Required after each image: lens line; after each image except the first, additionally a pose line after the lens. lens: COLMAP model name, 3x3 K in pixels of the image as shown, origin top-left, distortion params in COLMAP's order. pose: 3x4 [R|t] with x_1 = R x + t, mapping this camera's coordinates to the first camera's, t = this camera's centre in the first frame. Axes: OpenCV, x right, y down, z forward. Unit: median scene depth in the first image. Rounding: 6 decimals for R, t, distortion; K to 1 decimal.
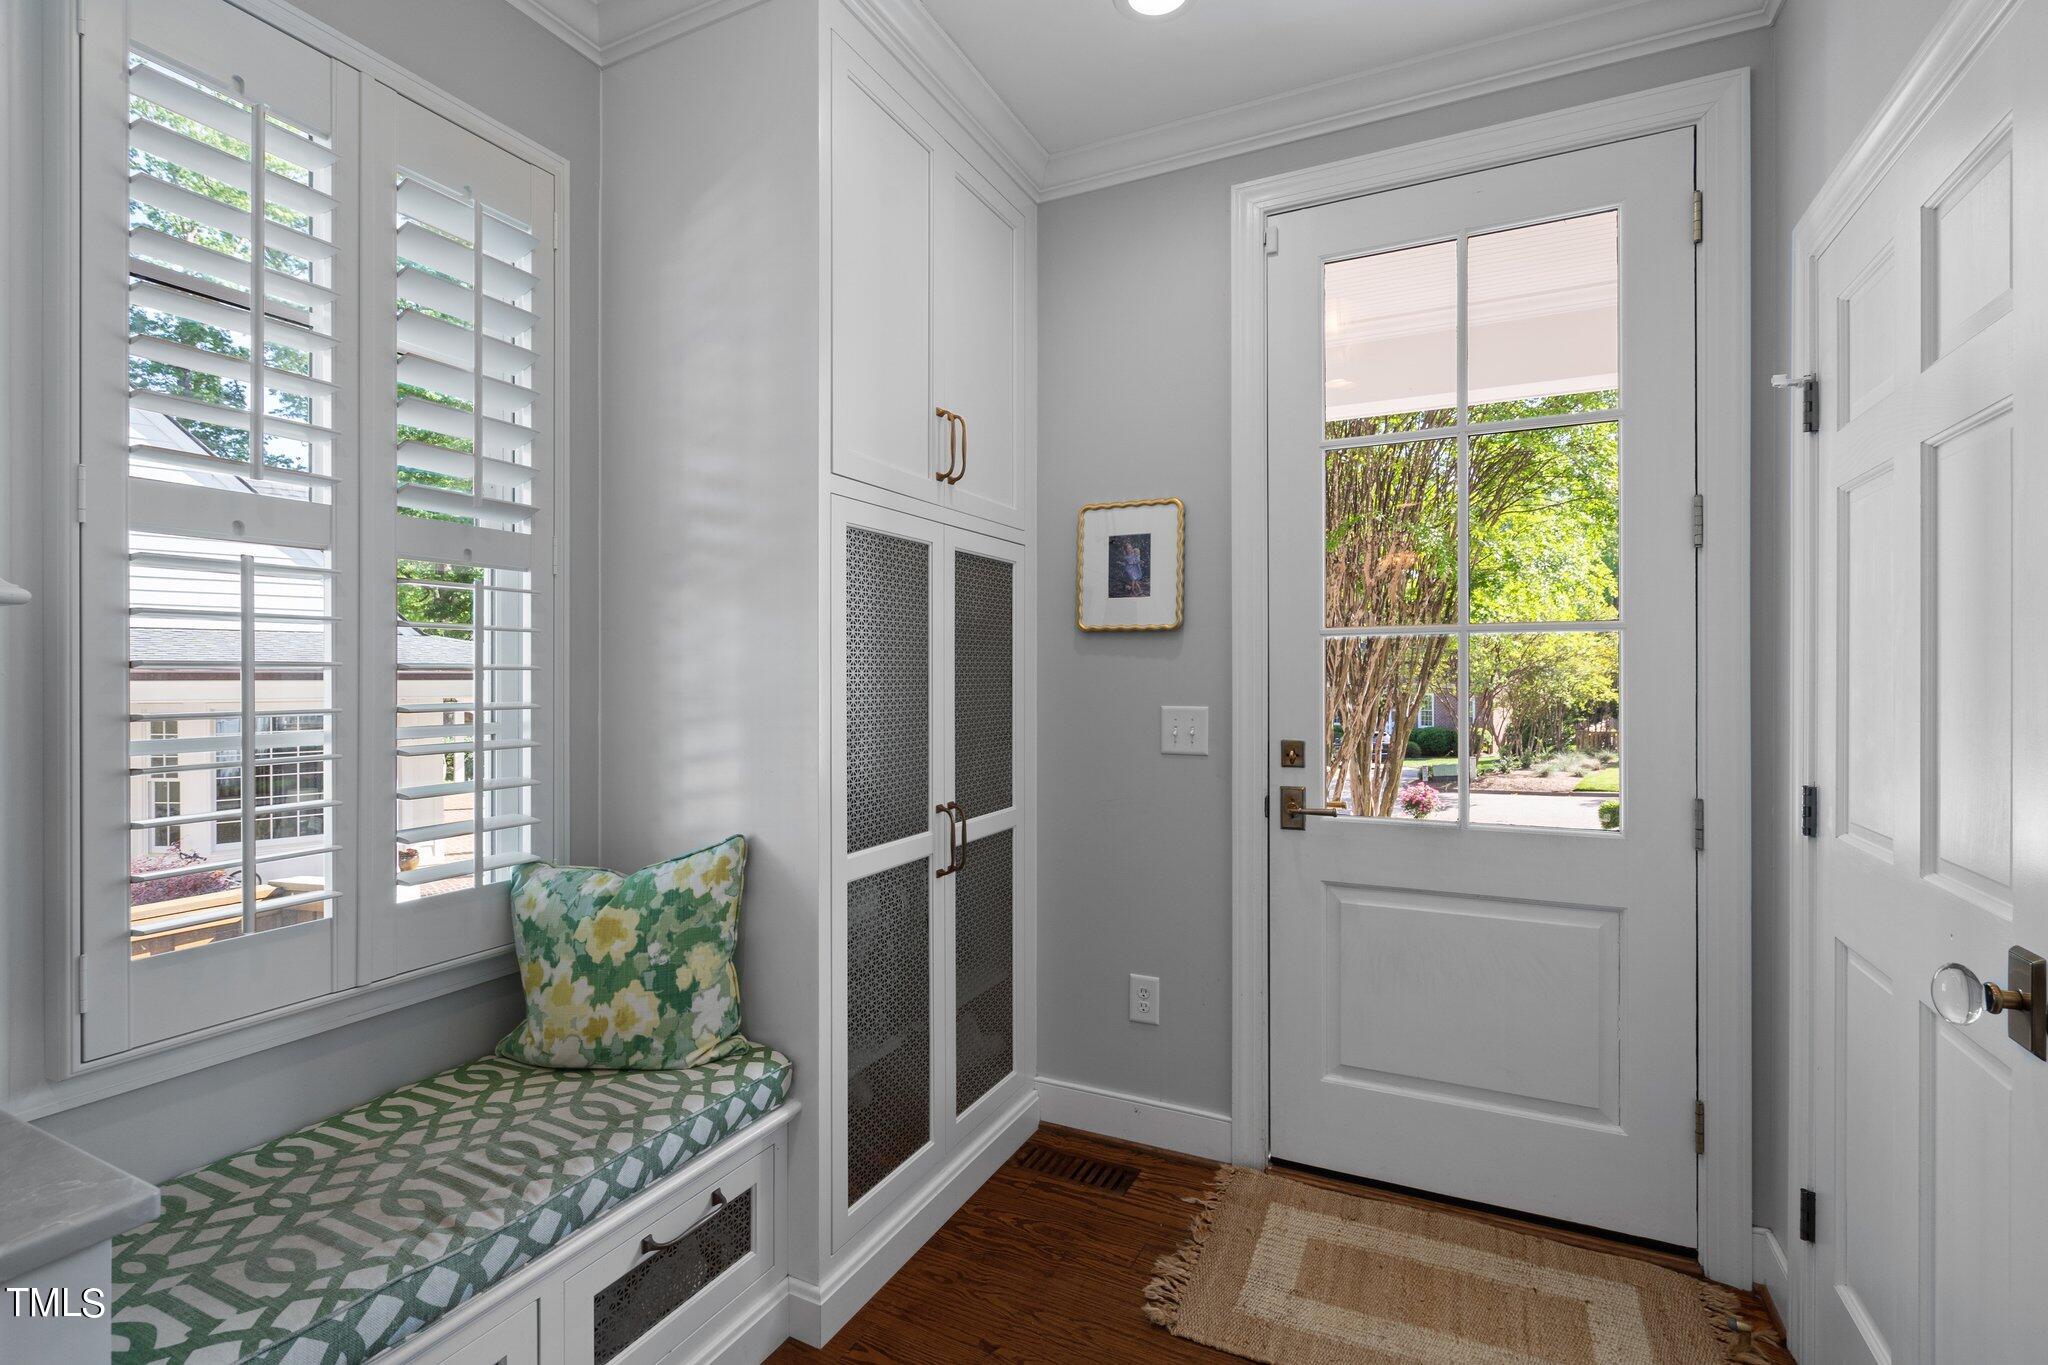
lens RADIAL K [[932.4, 0, 1033.7], [0, 932.4, 677.2], [0, 0, 1]] dist [-0.010581, 0.001245]
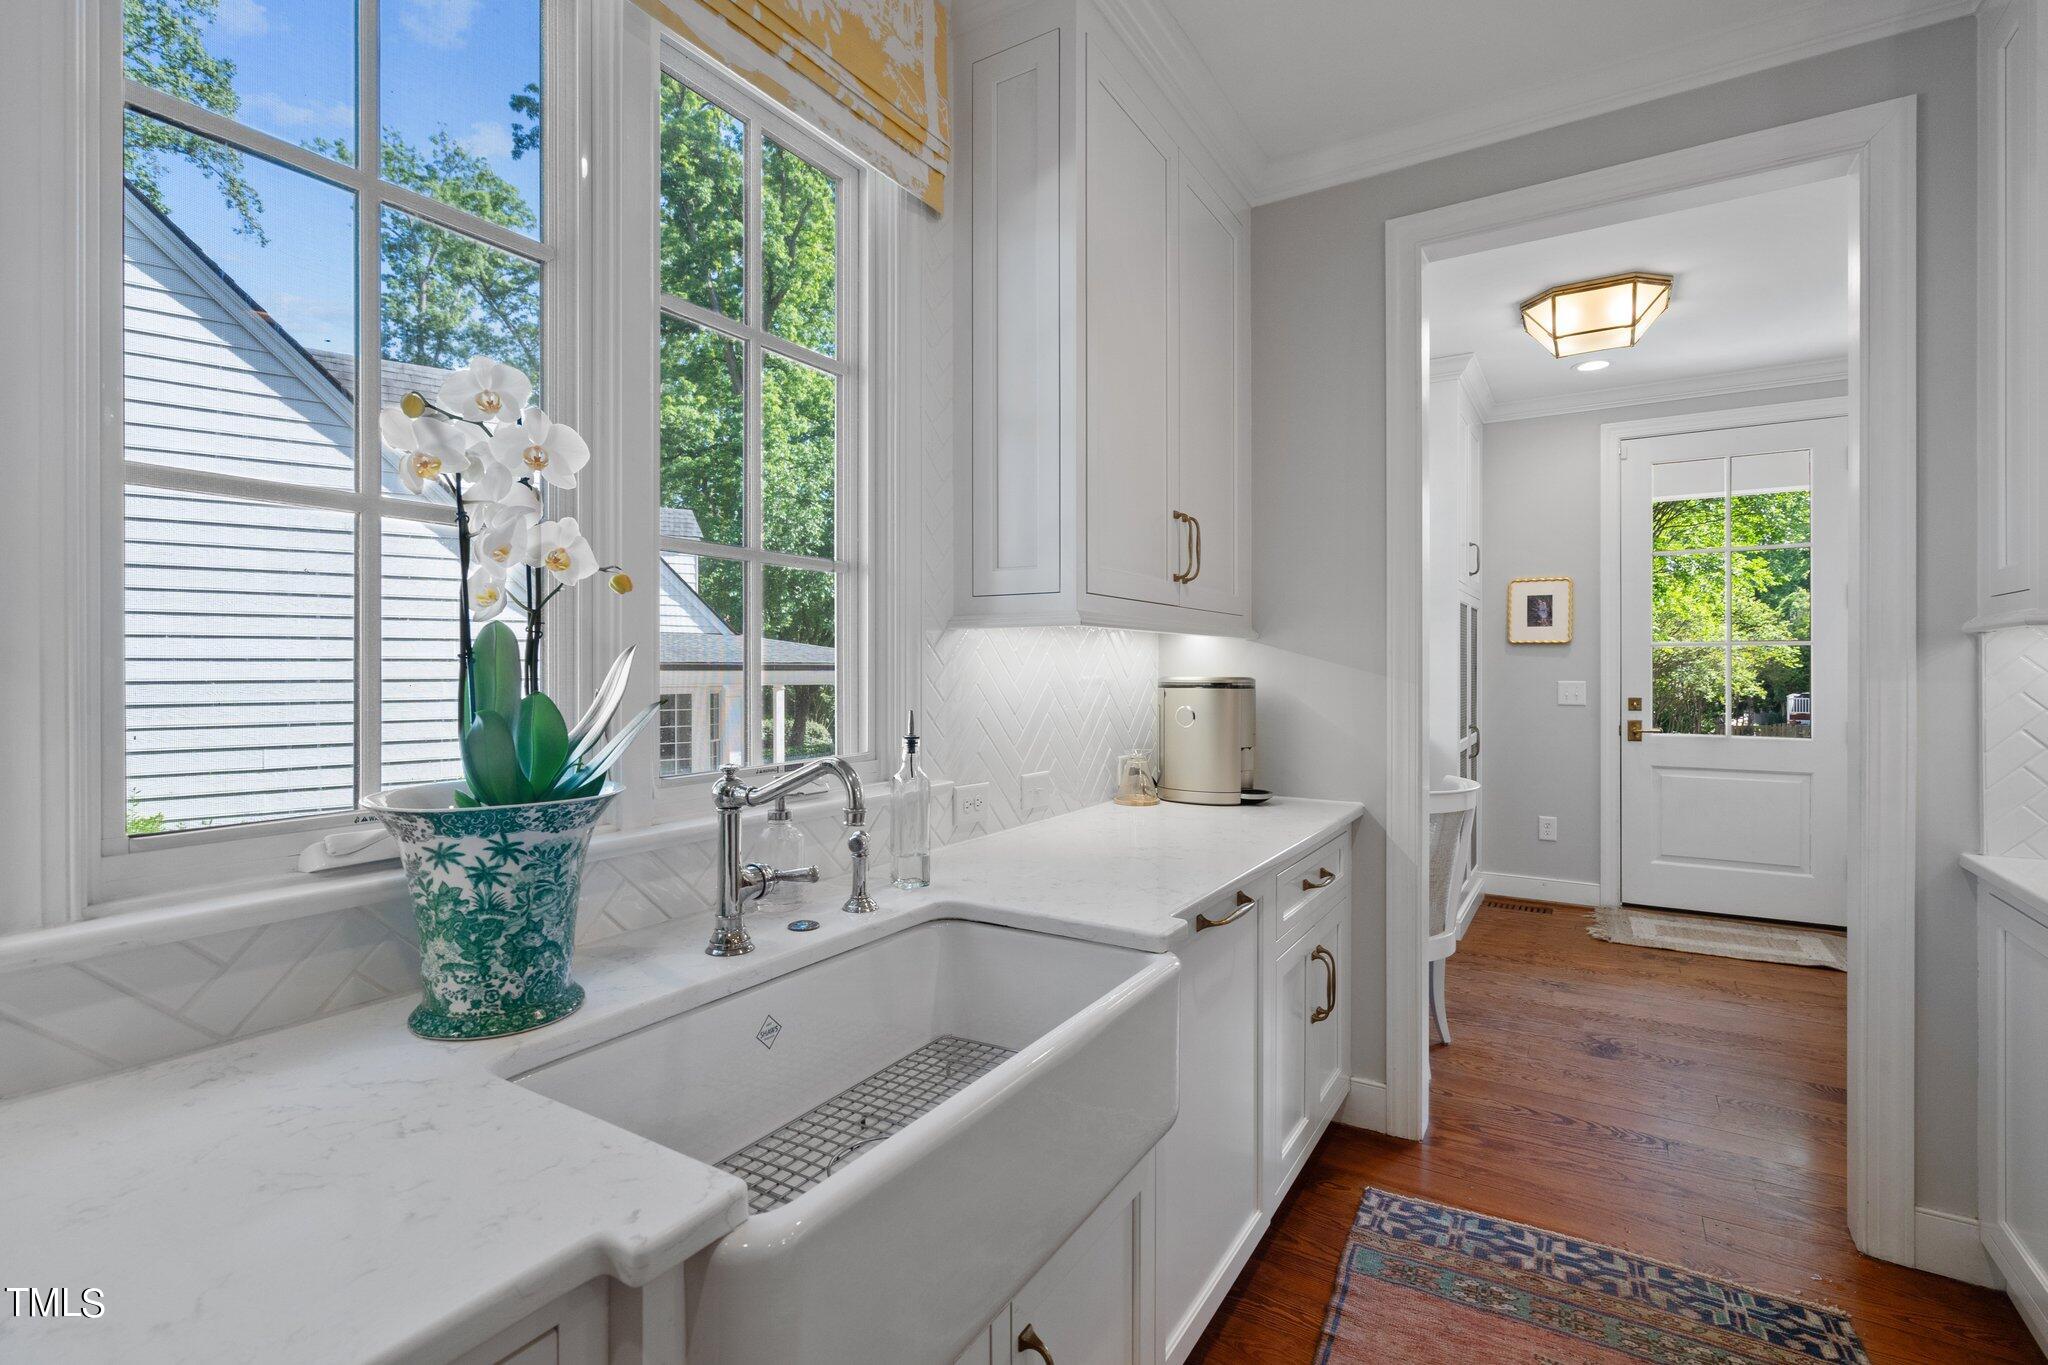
lens RADIAL K [[932.4, 0, 1014.1], [0, 932.4, 674.8], [0, 0, 1]] dist [-0.010581, 0.001245]
pose [[0.993508, 0.002438, -0.113738, -0.789574], [-0.001910, 0.999987, 0.004751, 0.009828], [0.113748, -0.004503, 0.993499, -1.102808]]
